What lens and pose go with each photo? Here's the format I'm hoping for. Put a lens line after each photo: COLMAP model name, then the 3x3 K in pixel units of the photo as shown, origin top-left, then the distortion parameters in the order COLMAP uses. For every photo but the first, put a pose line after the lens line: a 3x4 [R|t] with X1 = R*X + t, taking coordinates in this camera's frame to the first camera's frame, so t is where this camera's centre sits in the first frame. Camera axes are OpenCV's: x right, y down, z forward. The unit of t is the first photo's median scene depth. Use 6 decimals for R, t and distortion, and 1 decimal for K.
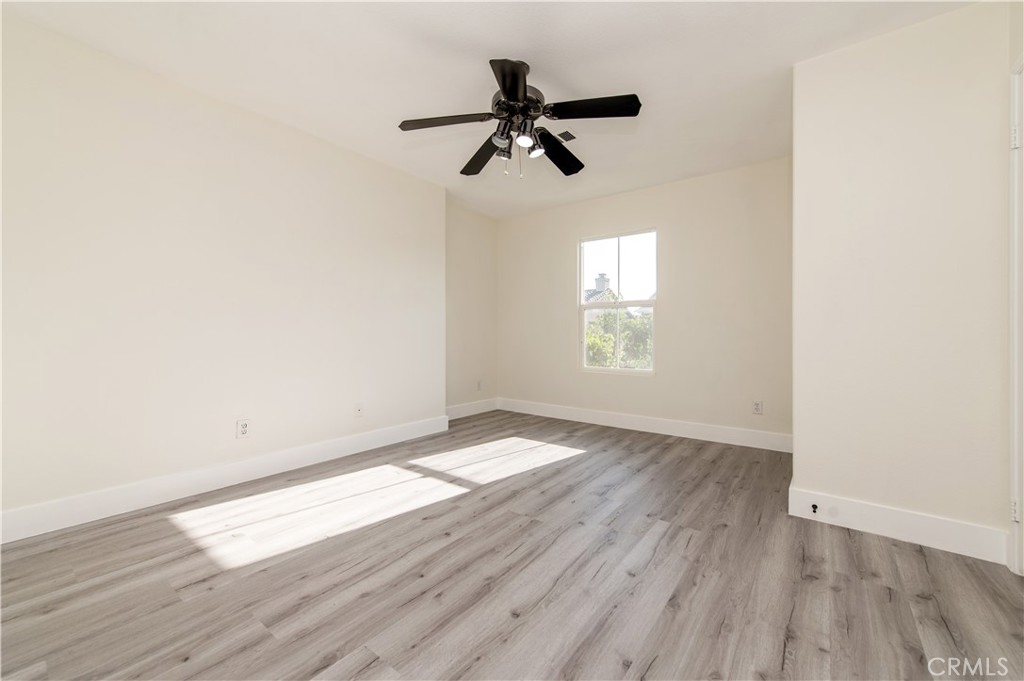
lens RADIAL K [[401.0, 0, 512.6], [0, 401.0, 342.4], [0, 0, 1]] dist [0.020992, -0.006993]
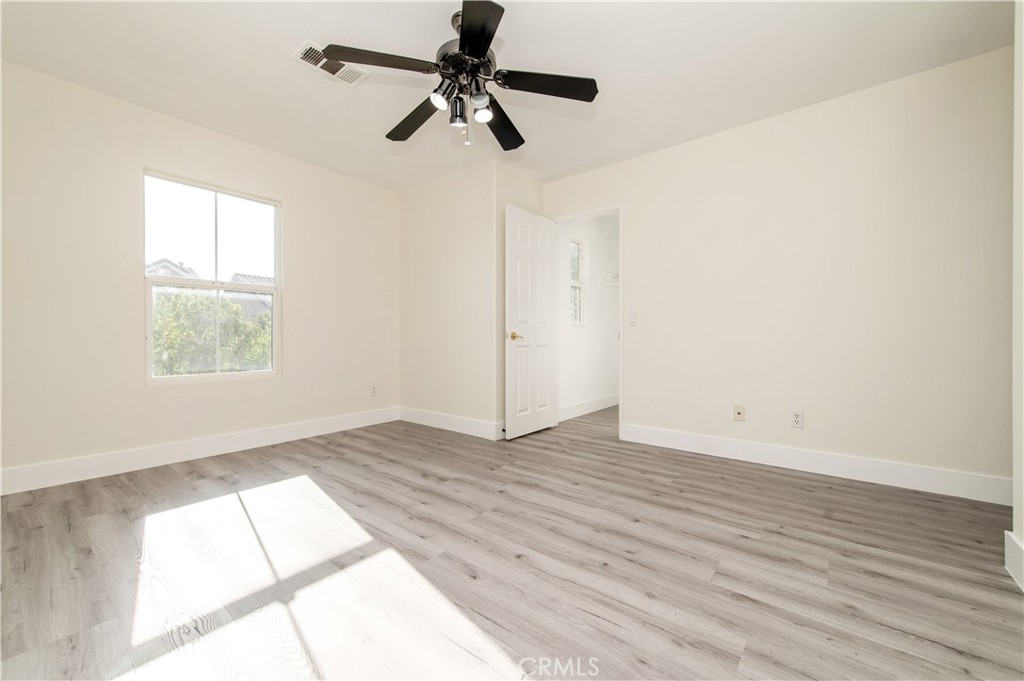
lens RADIAL K [[401.0, 0, 512.6], [0, 401.0, 342.4], [0, 0, 1]] dist [0.020992, -0.006993]
pose [[0.028518, -0.014145, 0.999493, -0.869768], [0.020953, 0.999689, 0.013550, 0.018555], [-0.999374, 0.020556, 0.028805, 0.860683]]
